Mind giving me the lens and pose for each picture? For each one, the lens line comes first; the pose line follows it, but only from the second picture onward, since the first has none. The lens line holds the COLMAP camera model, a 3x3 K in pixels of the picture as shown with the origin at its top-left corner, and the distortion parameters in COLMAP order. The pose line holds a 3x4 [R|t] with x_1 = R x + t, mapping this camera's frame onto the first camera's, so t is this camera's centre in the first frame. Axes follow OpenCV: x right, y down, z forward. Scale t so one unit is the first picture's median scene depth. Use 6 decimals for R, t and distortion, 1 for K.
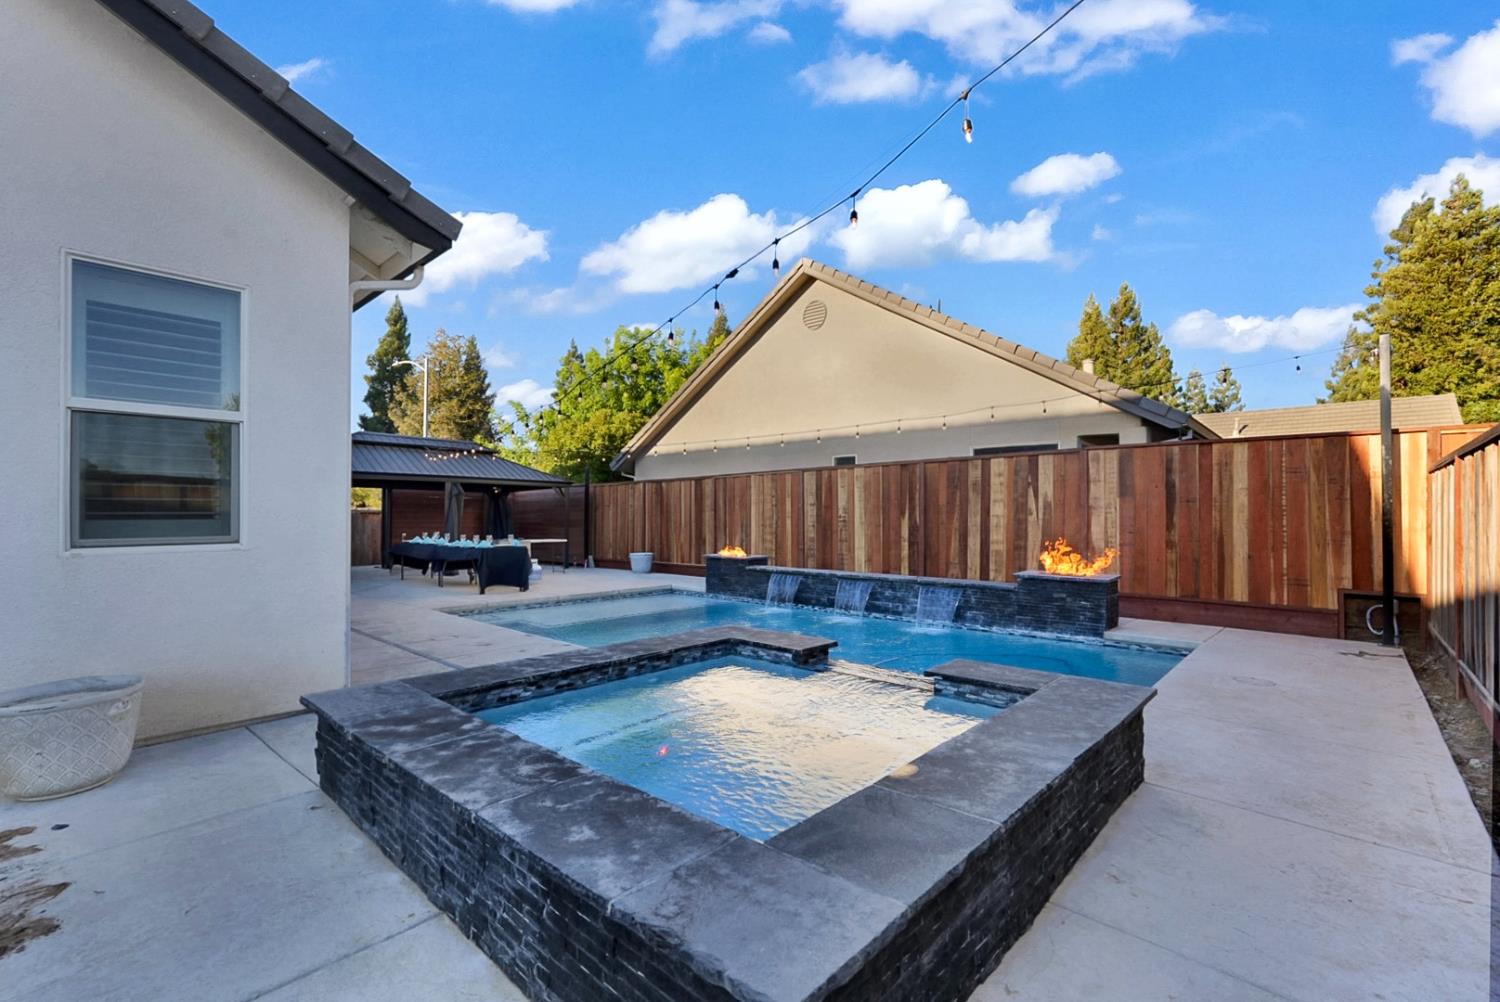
lens RADIAL K [[663.7, 0, 753.6], [0, 663.7, 508.8], [0, 0, 1]] dist [0.001421, 0.001080]
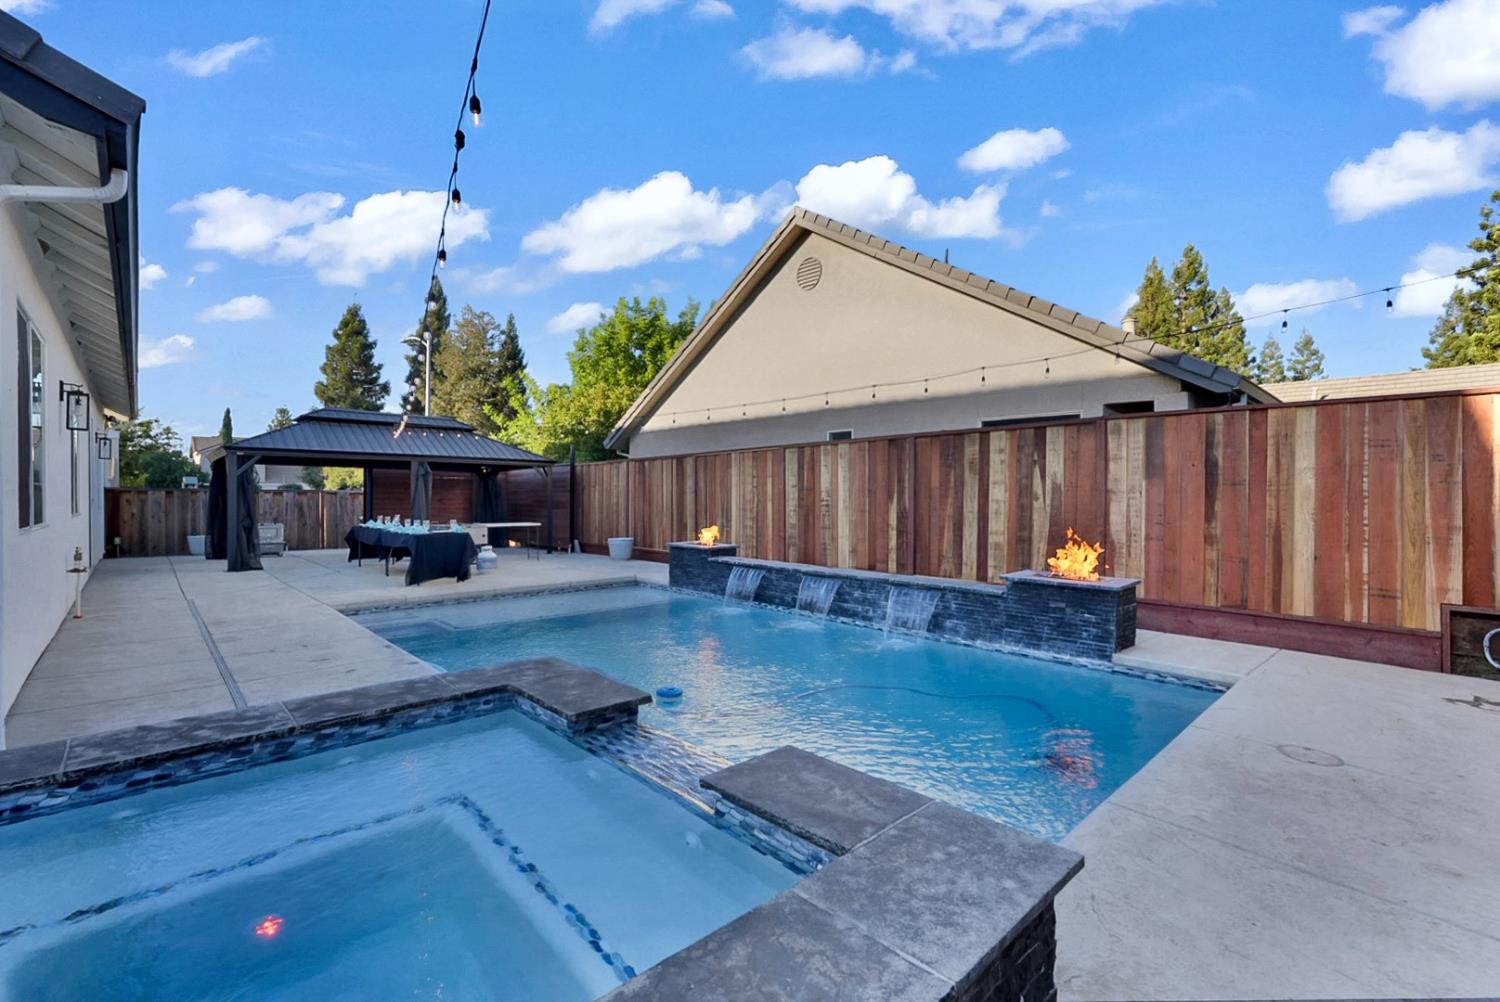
lens RADIAL K [[663.7, 0, 754.1], [0, 663.7, 497.2], [0, 0, 1]] dist [0.001421, 0.001080]
pose [[0.997191, 0.002380, -0.074860, 0.115585], [-0.001288, 0.999892, 0.014635, -0.005141], [0.074887, -0.014497, 0.997087, 0.138858]]
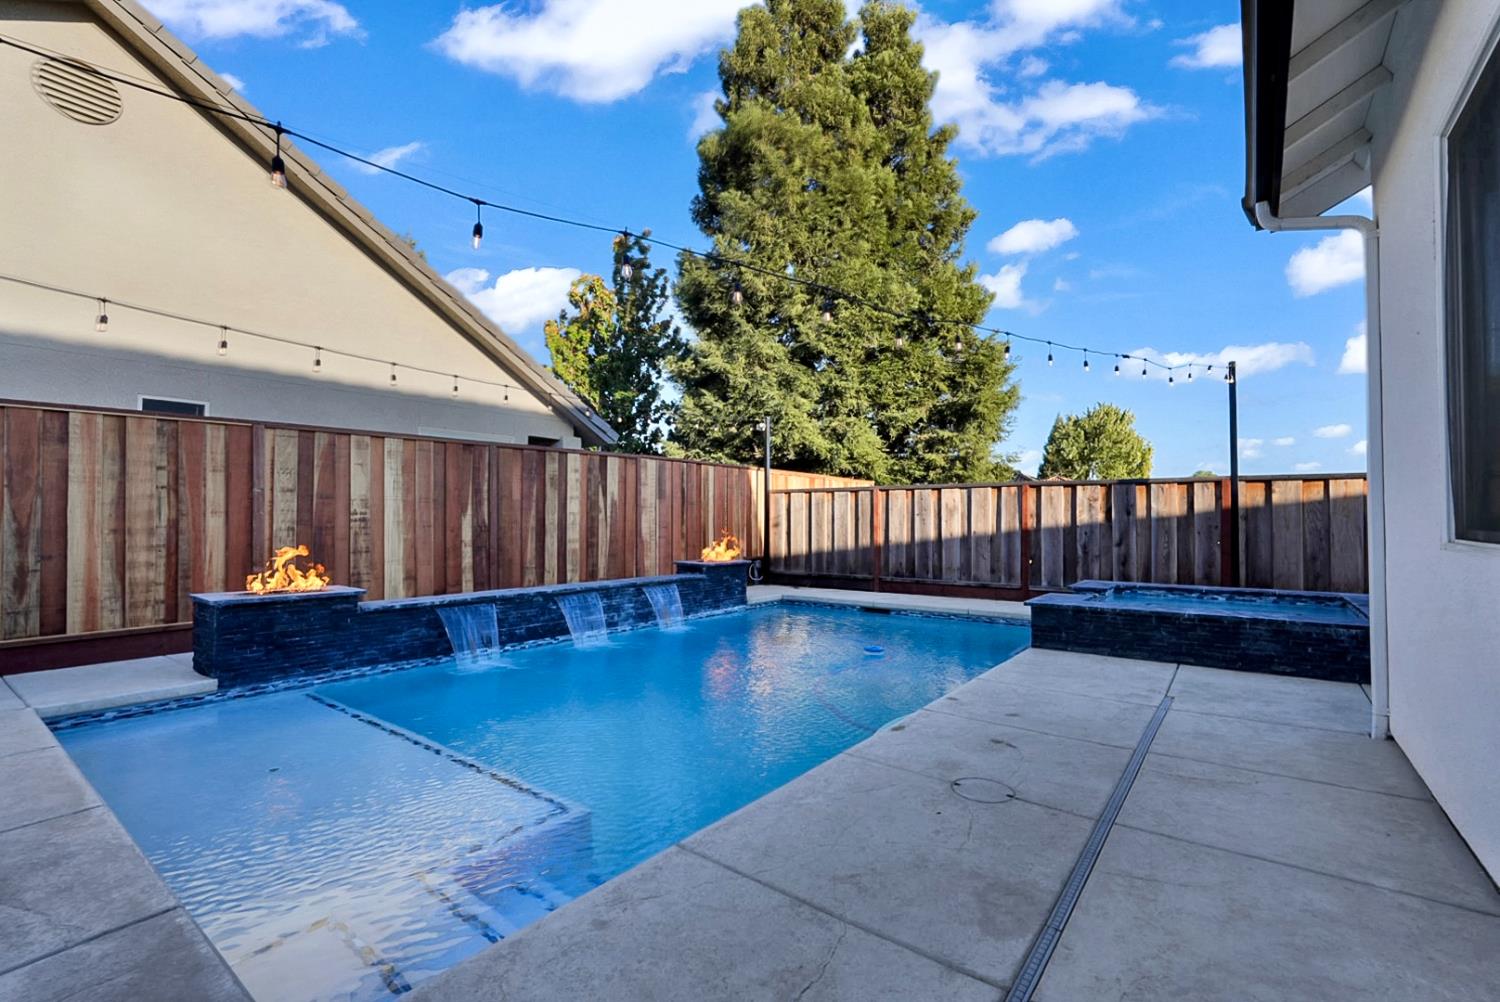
lens RADIAL K [[663.7, 0, 742.5], [0, 663.7, 503.8], [0, 0, 1]] dist [0.001421, 0.001080]
pose [[-0.077118, 0.025323, 0.996700, -0.555797], [-0.009650, 0.999612, -0.026143, 0.017761], [-0.996975, -0.011635, -0.076844, 0.757064]]
